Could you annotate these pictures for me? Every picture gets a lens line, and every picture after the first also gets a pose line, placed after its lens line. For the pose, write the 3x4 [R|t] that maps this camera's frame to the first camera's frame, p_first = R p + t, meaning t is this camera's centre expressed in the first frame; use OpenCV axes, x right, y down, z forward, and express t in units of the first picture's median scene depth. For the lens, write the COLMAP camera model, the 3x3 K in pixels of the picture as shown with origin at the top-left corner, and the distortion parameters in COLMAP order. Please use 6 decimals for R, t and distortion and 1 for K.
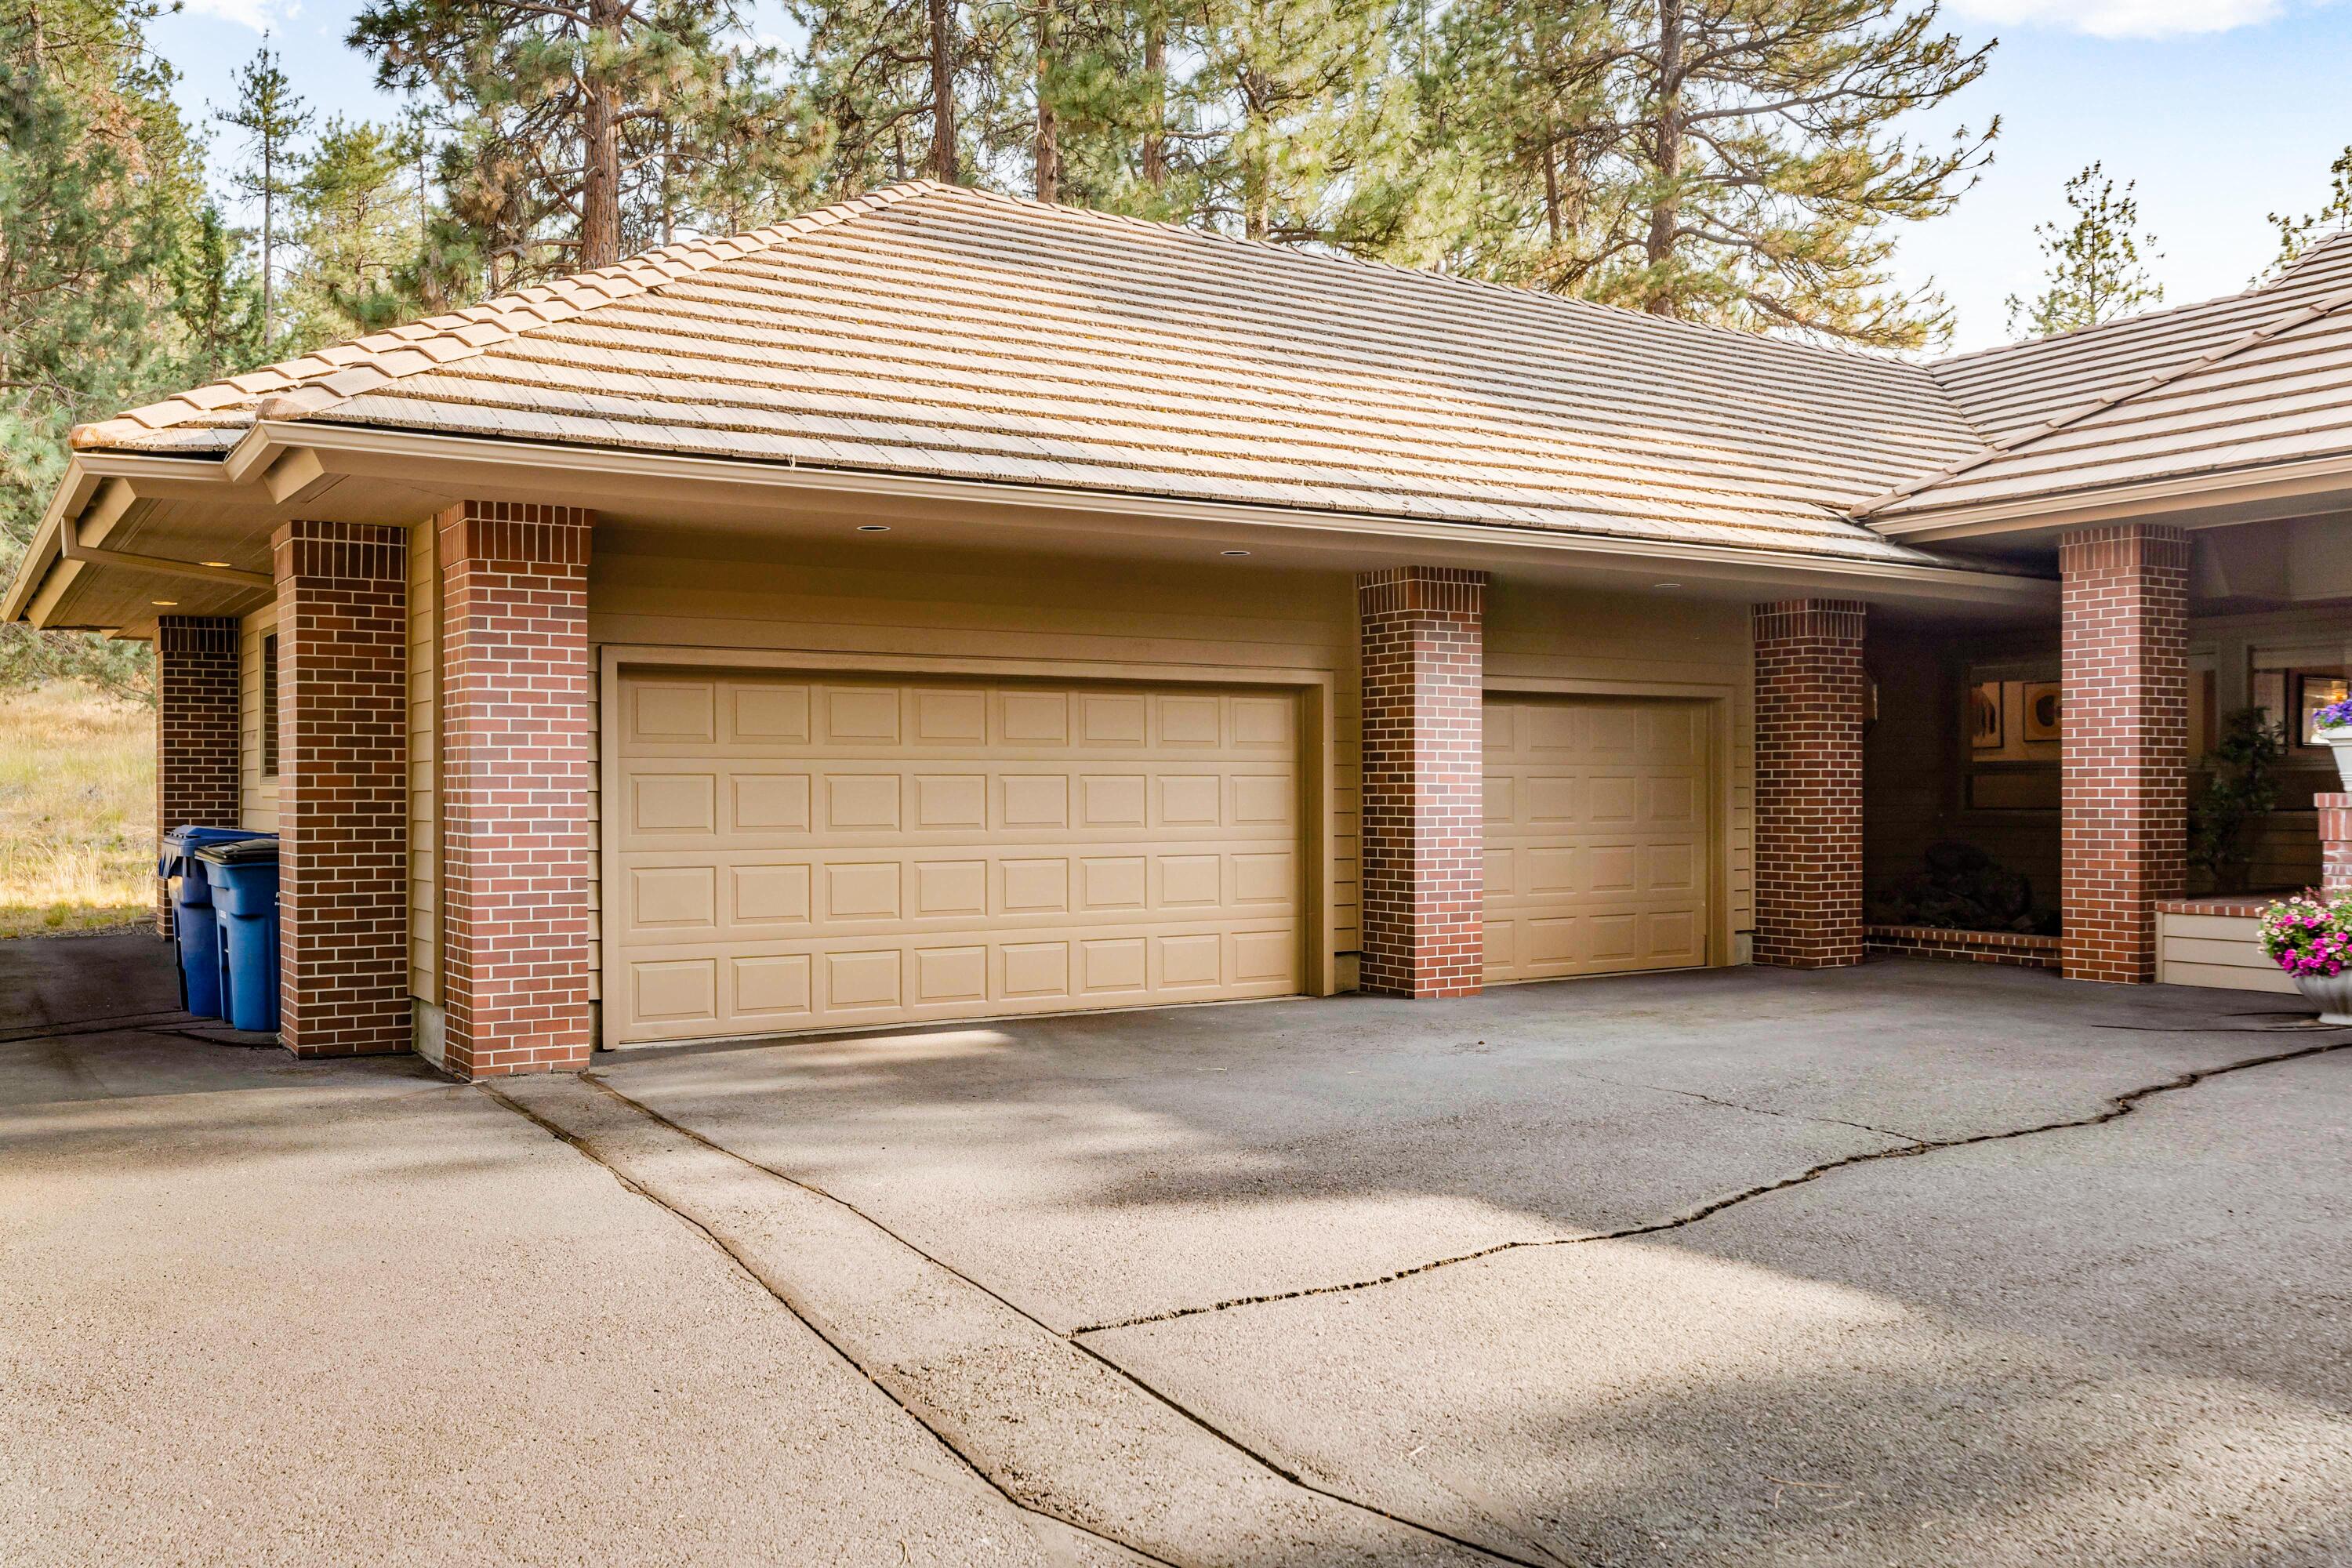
lens RADIAL K [[1973.0, 0, 1169.2], [0, 1973.0, 808.7], [0, 0, 1]] dist [-0.008201, 0.023428]
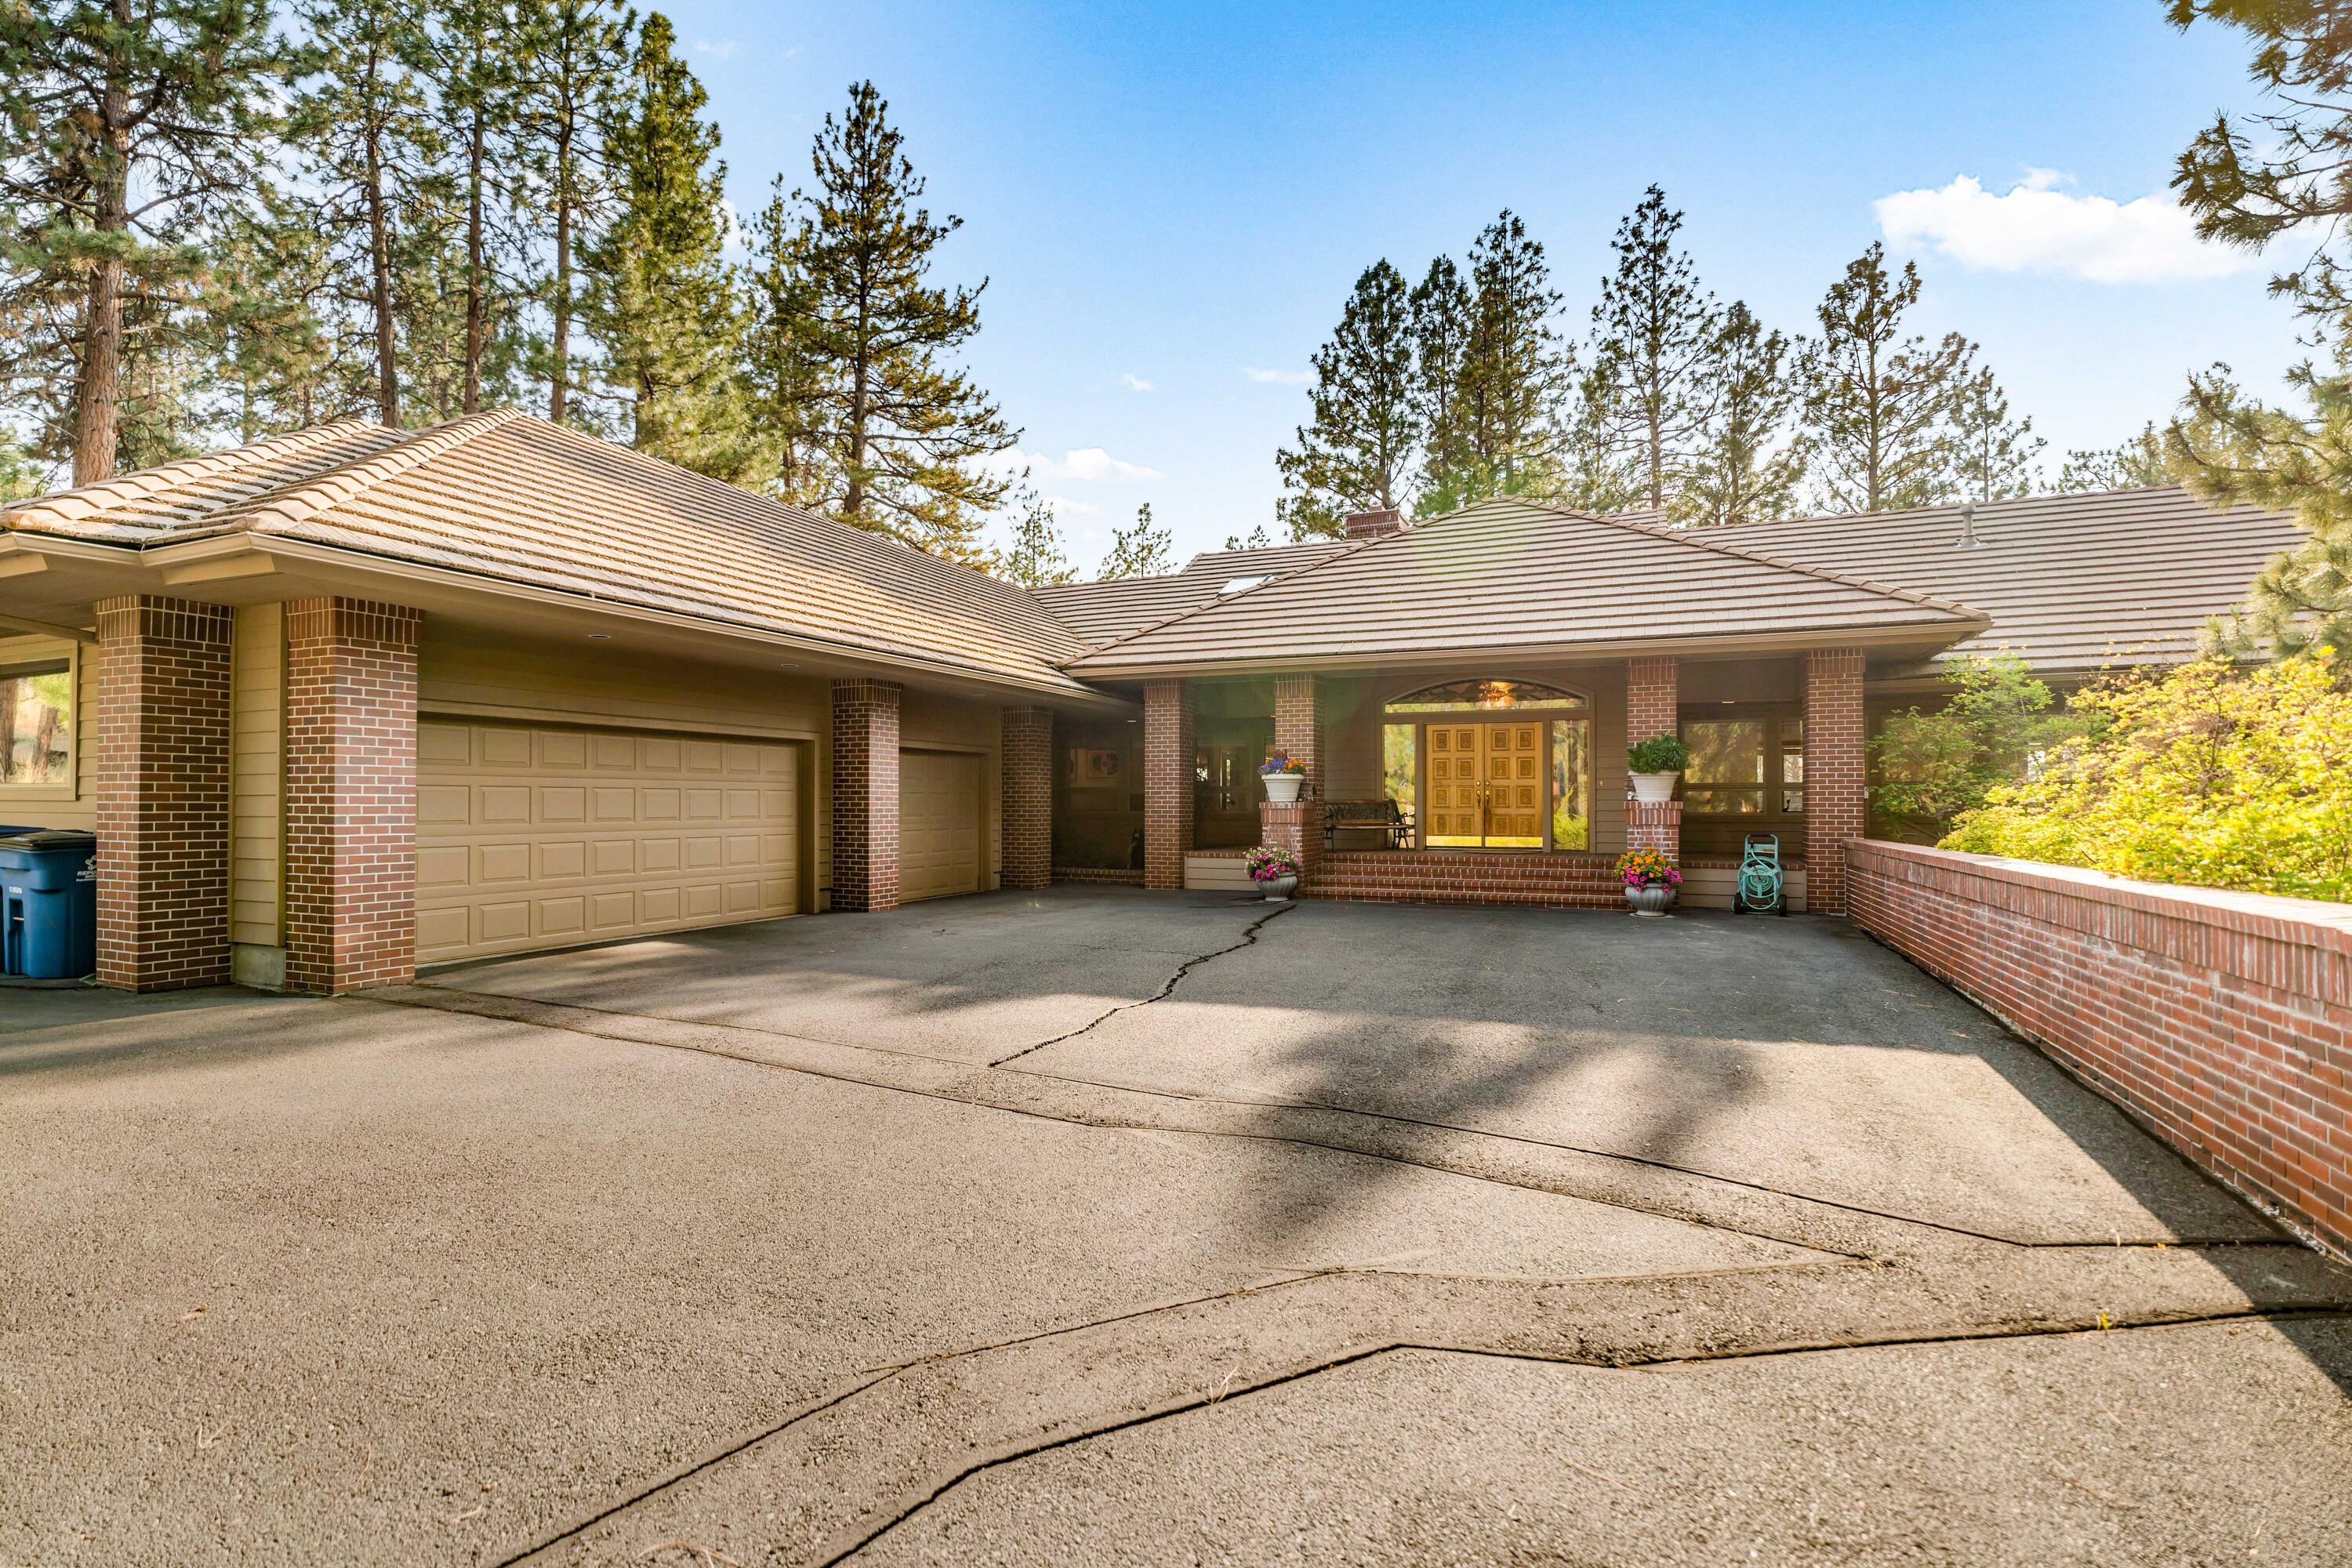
lens RADIAL K [[1104.3, 0, 1177.9], [0, 1104.3, 789.9], [0, 0, 1]] dist [-0.010628, 0.000334]
pose [[0.825221, 0.009991, 0.564722, -0.224539], [0.001945, 0.999787, -0.020530, 0.003720], [-0.564807, 0.018040, 0.825026, -0.015598]]
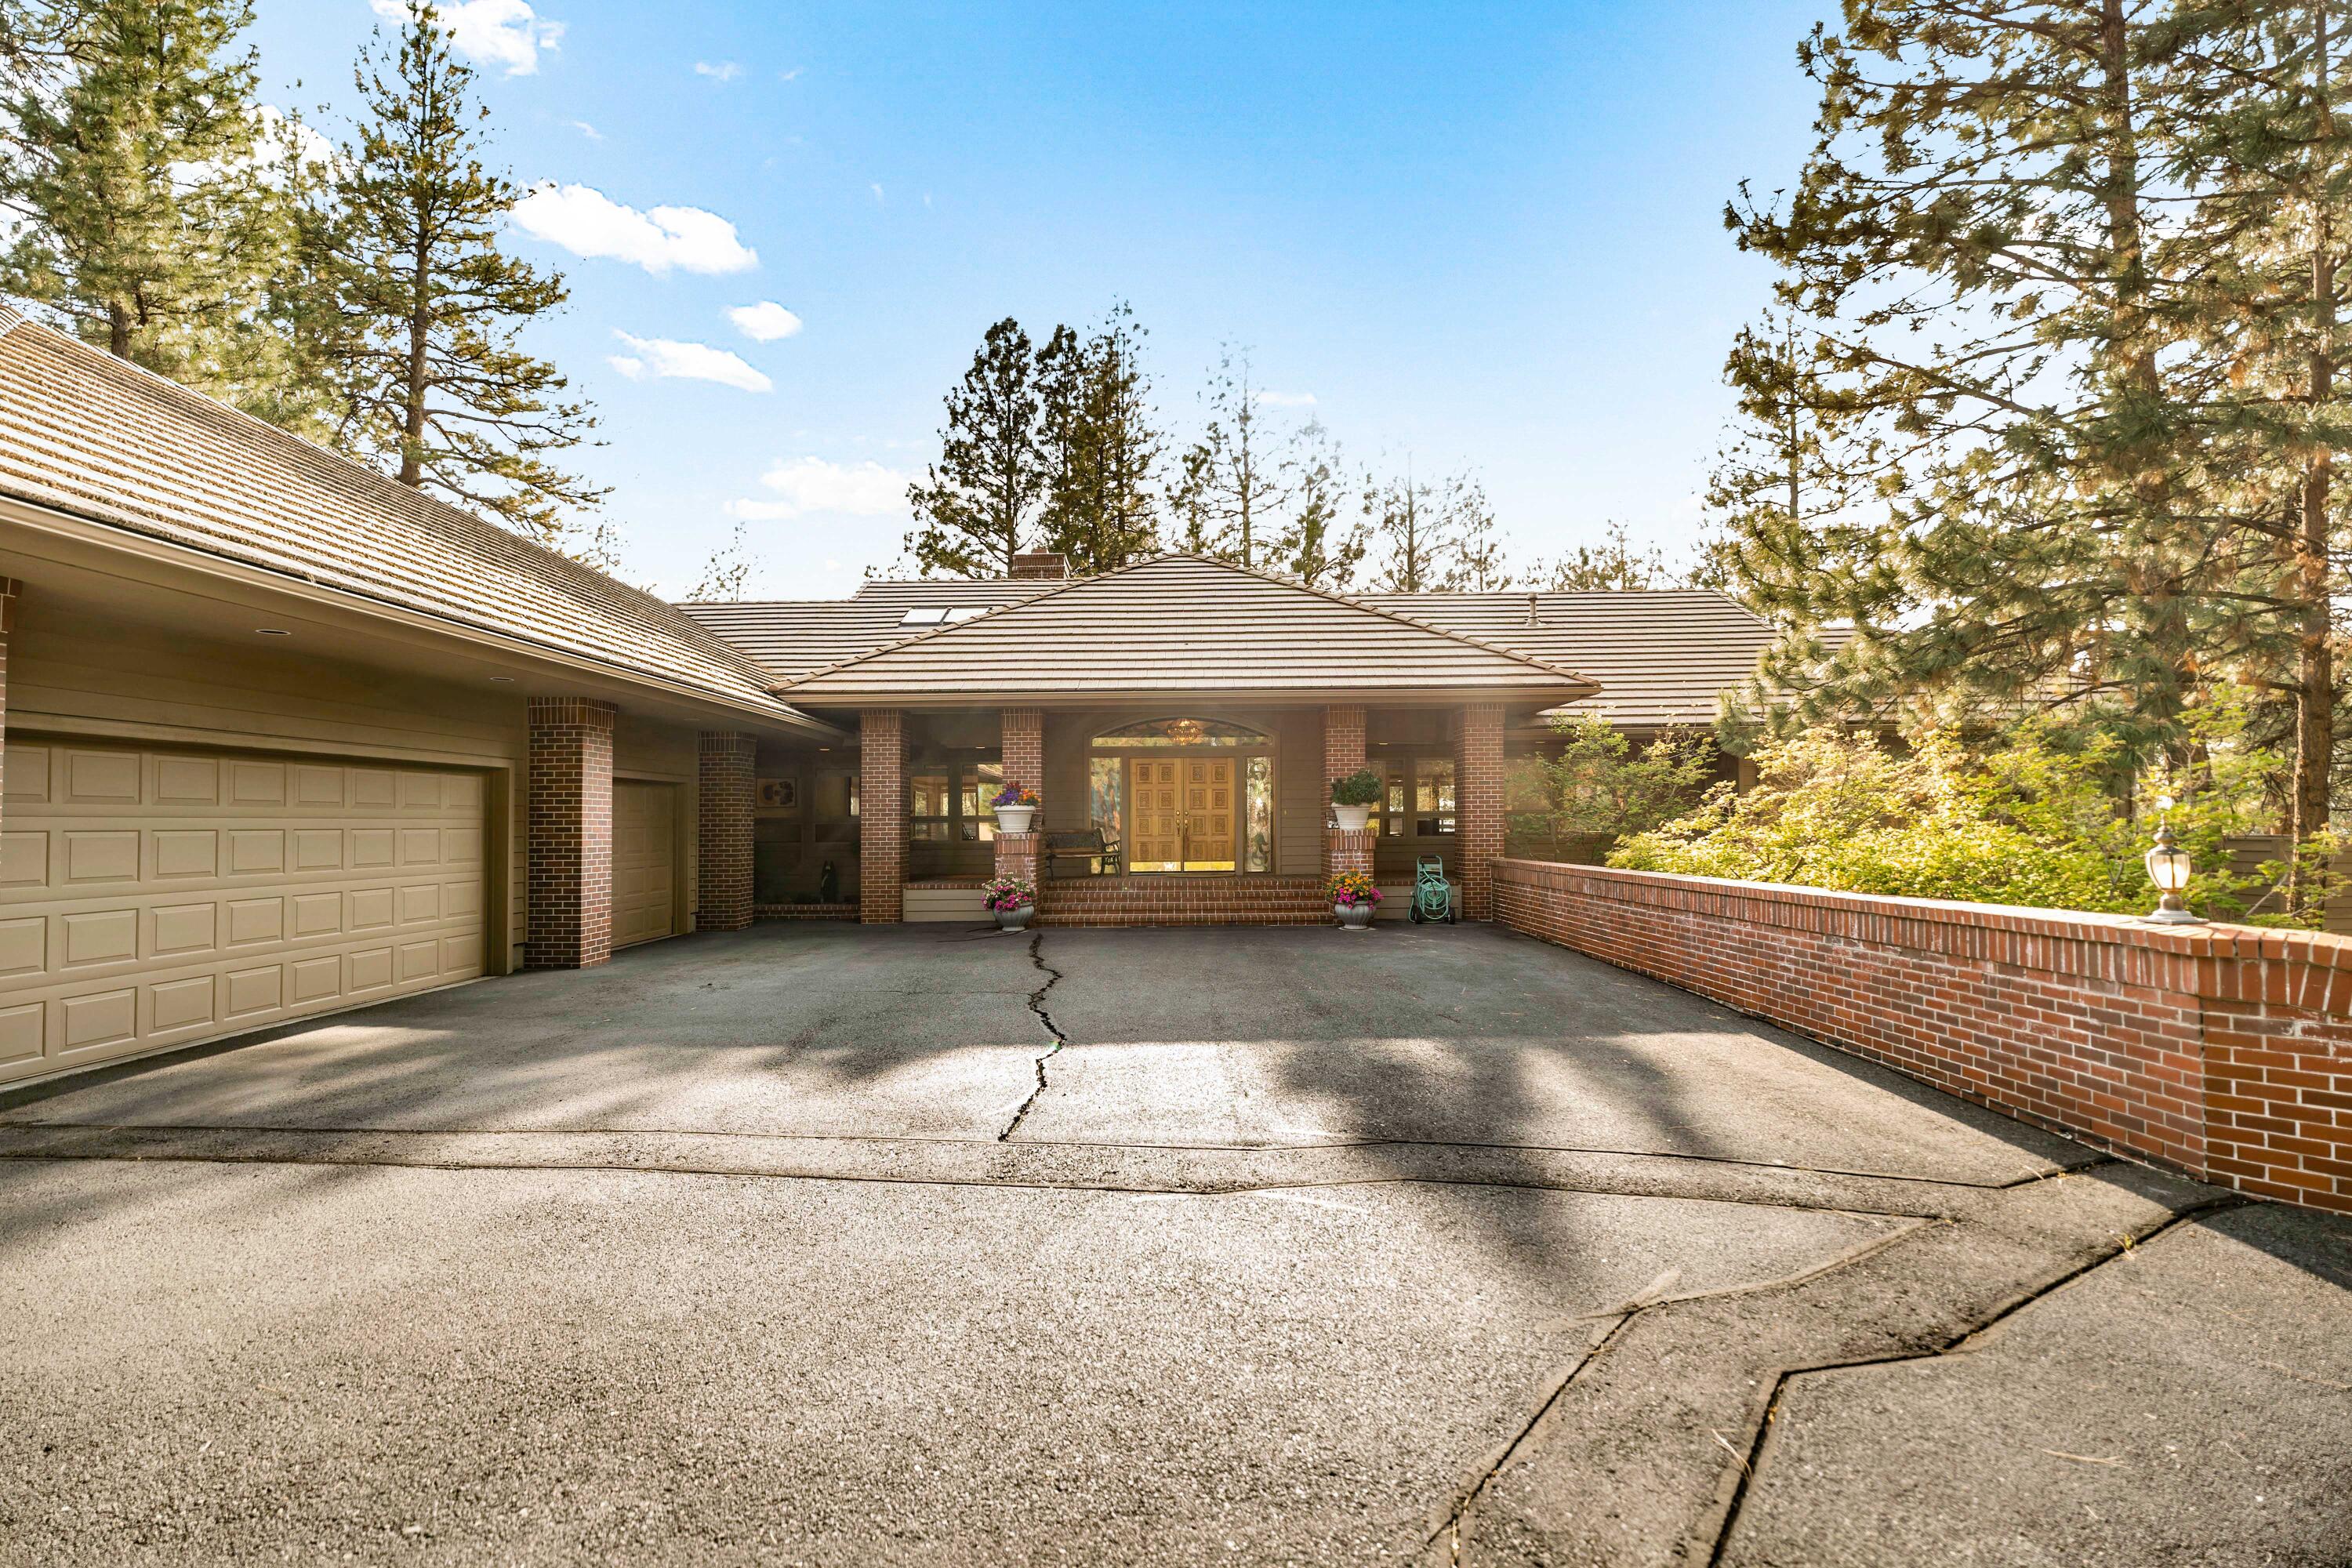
lens RADIAL K [[1039.0, 0, 1179.2], [0, 1039.0, 797.2], [0, 0, 1]] dist [0.007273, -0.002496]
pose [[0.539118, 0.019436, 0.842006, -0.329751], [0.014987, 0.999354, -0.032665, -0.007151], [-0.842097, 0.030229, 0.538478, 0.143906]]
